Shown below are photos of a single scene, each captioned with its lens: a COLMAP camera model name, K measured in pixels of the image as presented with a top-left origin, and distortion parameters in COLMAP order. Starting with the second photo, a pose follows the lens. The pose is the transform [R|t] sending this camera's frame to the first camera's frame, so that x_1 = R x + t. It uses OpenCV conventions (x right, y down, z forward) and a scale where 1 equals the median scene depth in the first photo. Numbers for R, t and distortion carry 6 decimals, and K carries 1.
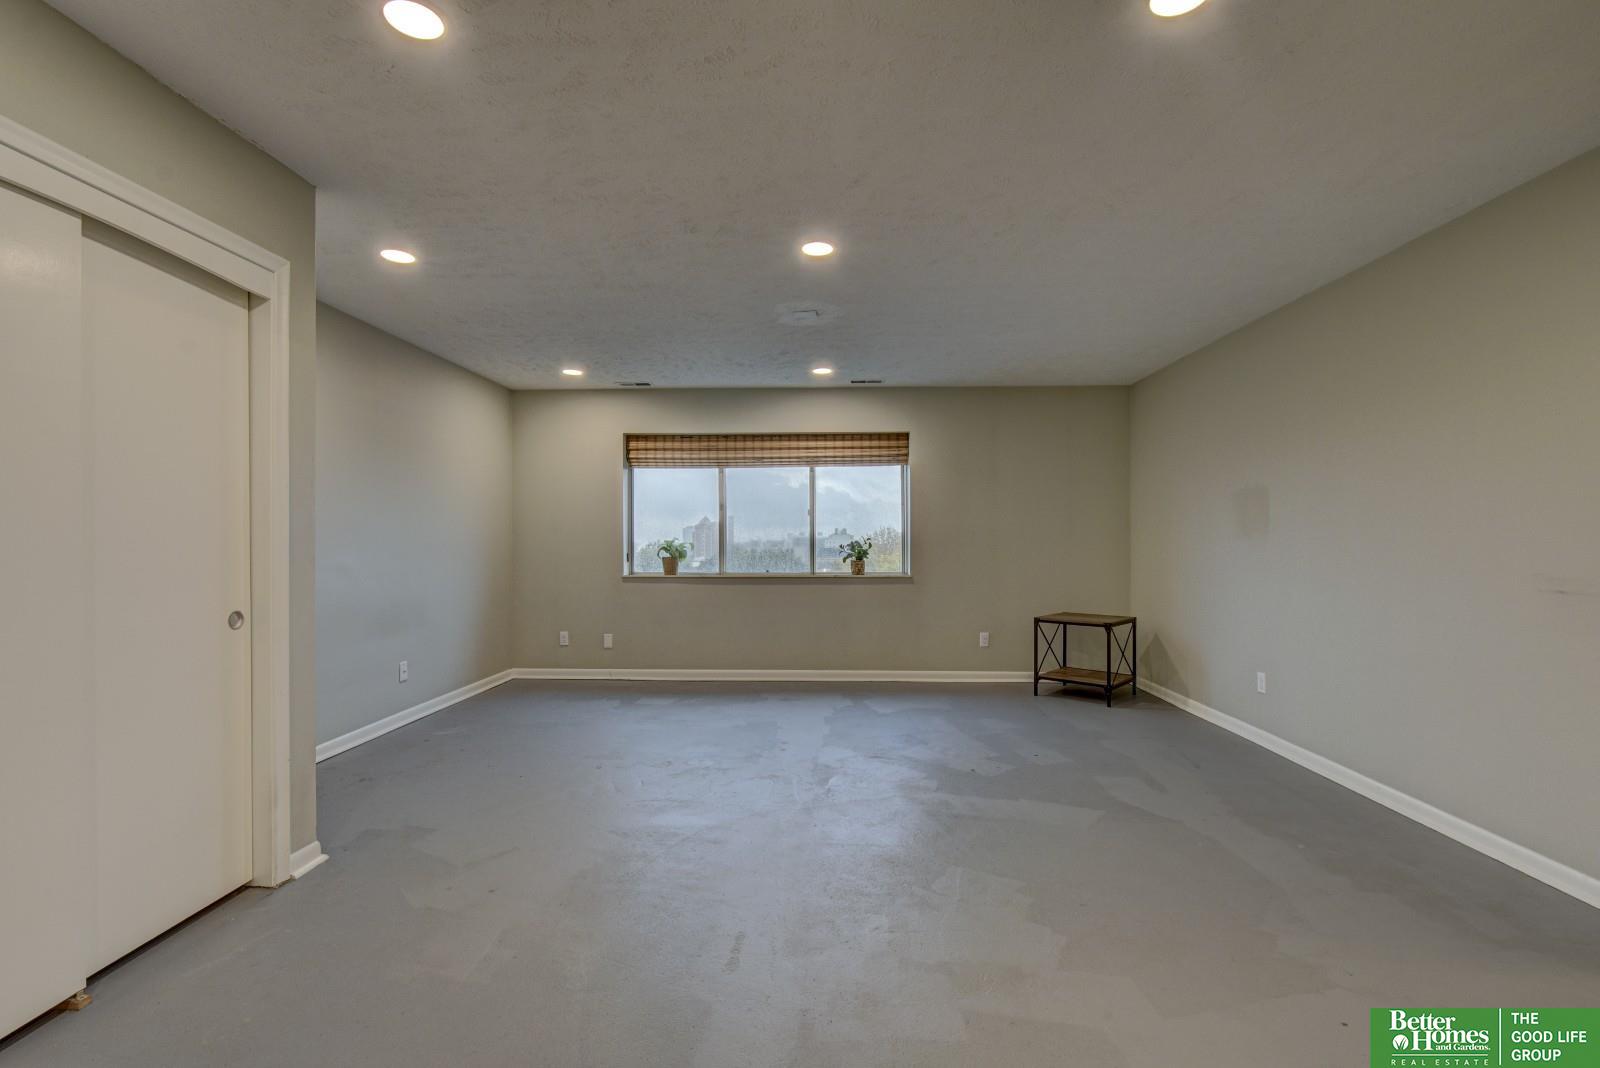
lens RADIAL K [[732.1, 0, 804.0], [0, 732.1, 542.3], [0, 0, 1]] dist [0.004196, -0.003968]
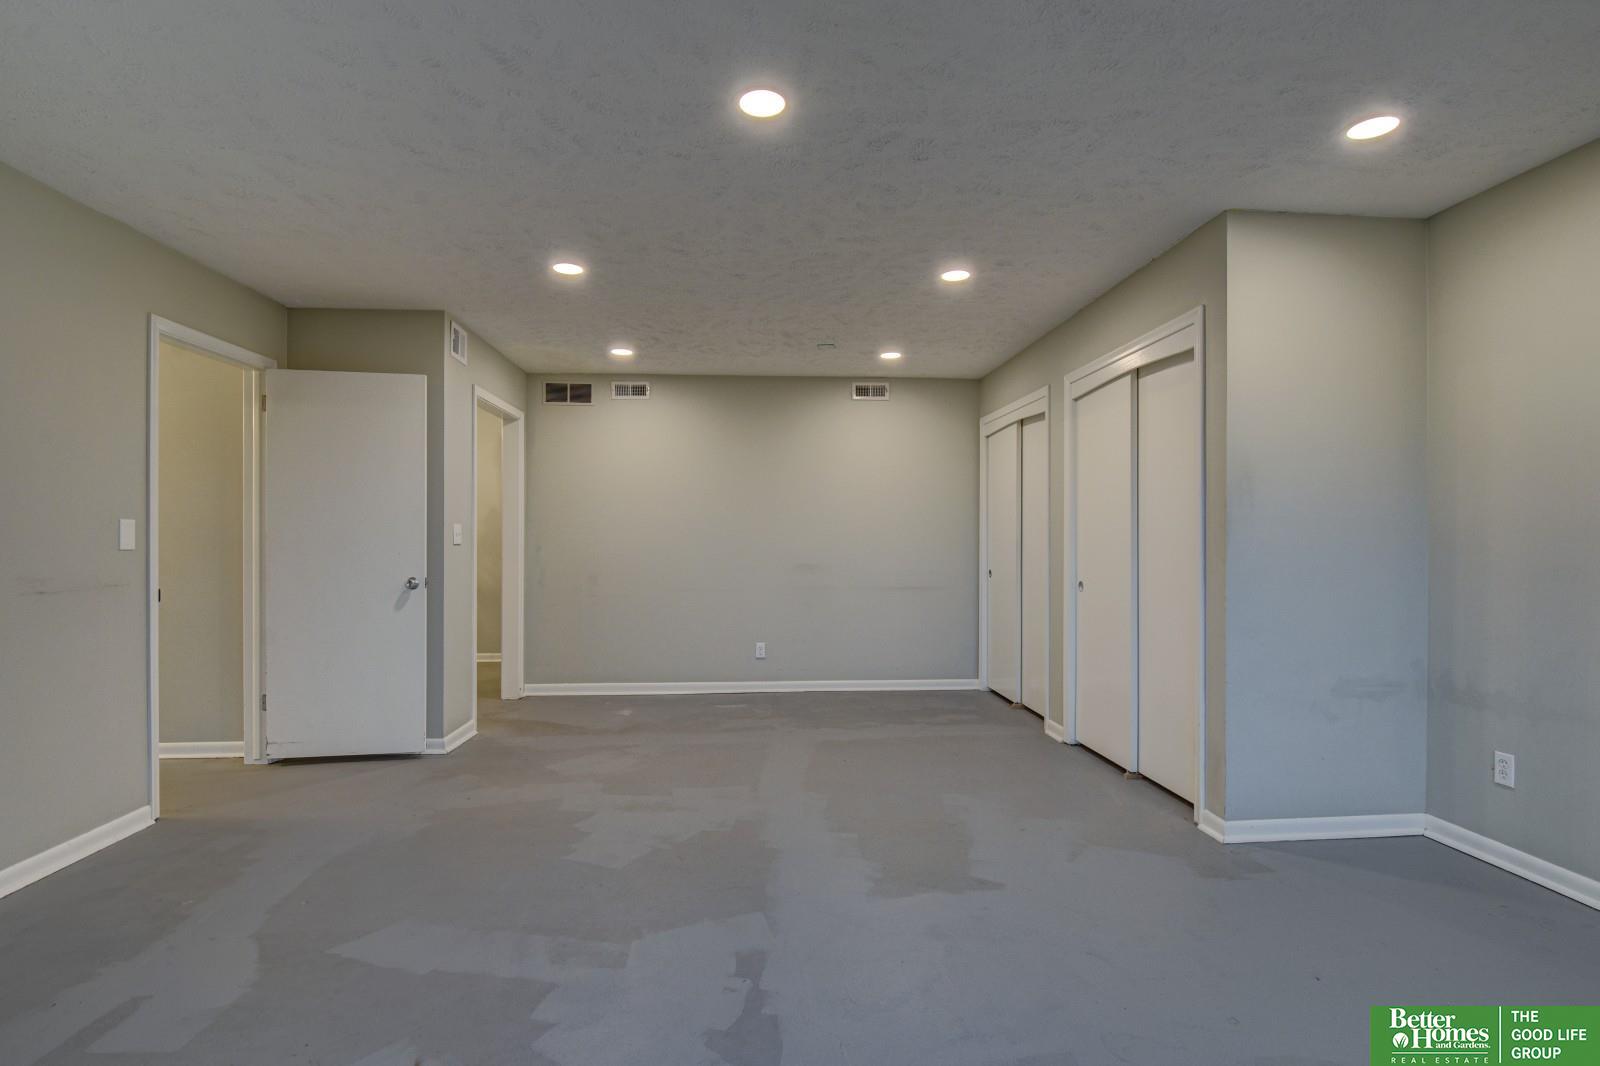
lens RADIAL K [[784.4, 0, 799.8], [0, 784.4, 536.4], [0, 0, 1]] dist [-0.001133, -0.004427]
pose [[-0.994264, 0.000278, -0.106954, 0.062116], [0.000935, 0.999981, -0.006086, -0.001389], [0.106951, -0.006151, -0.994245, 1.749132]]
